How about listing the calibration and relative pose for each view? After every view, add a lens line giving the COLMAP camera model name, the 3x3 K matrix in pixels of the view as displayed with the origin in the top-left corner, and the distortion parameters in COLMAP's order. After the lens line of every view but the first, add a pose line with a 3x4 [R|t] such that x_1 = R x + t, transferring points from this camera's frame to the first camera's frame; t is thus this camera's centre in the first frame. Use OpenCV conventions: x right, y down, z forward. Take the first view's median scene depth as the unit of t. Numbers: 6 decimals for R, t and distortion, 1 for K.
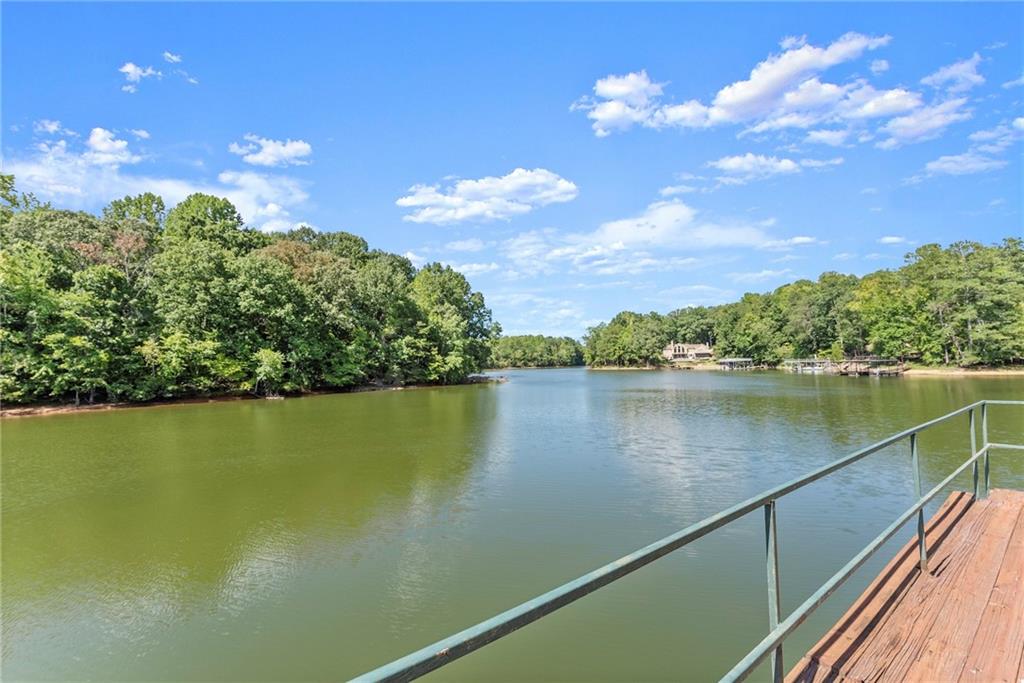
lens RADIAL K [[413.7, 0, 510.8], [0, 413.7, 345.1], [0, 0, 1]] dist [-0.002211, 0.000924]
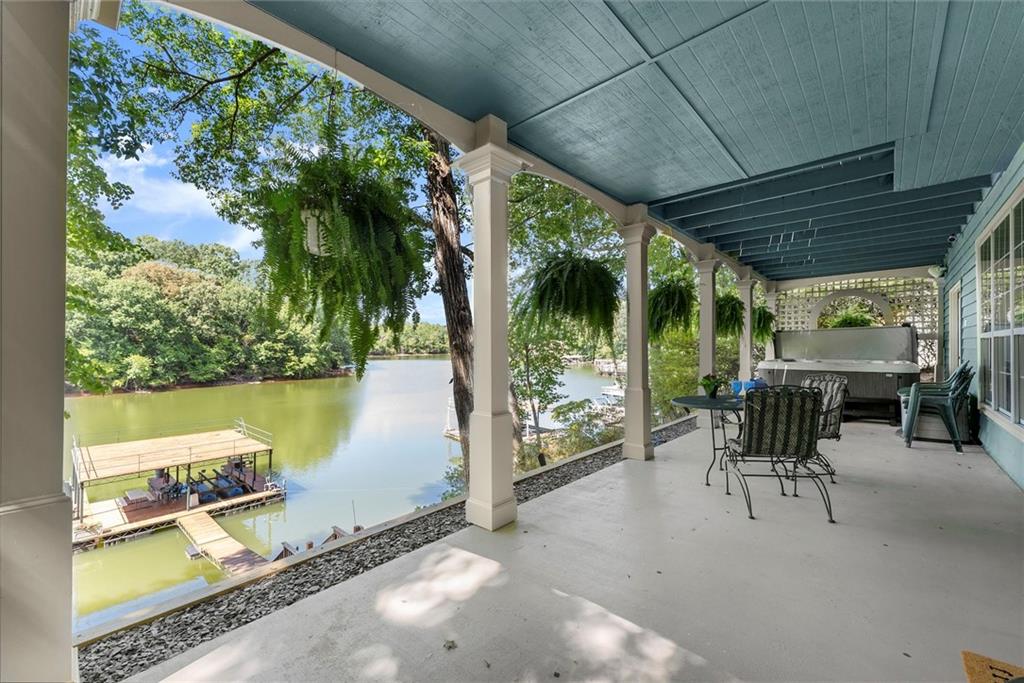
lens RADIAL K [[413.7, 0, 516.7], [0, 413.7, 340.7], [0, 0, 1]] dist [-0.002211, 0.000924]
pose [[0.977275, 0.030010, 0.209840, 0.255153], [-0.037114, 0.998861, 0.029995, -0.098321], [-0.208700, -0.037102, 0.977276, -0.433140]]
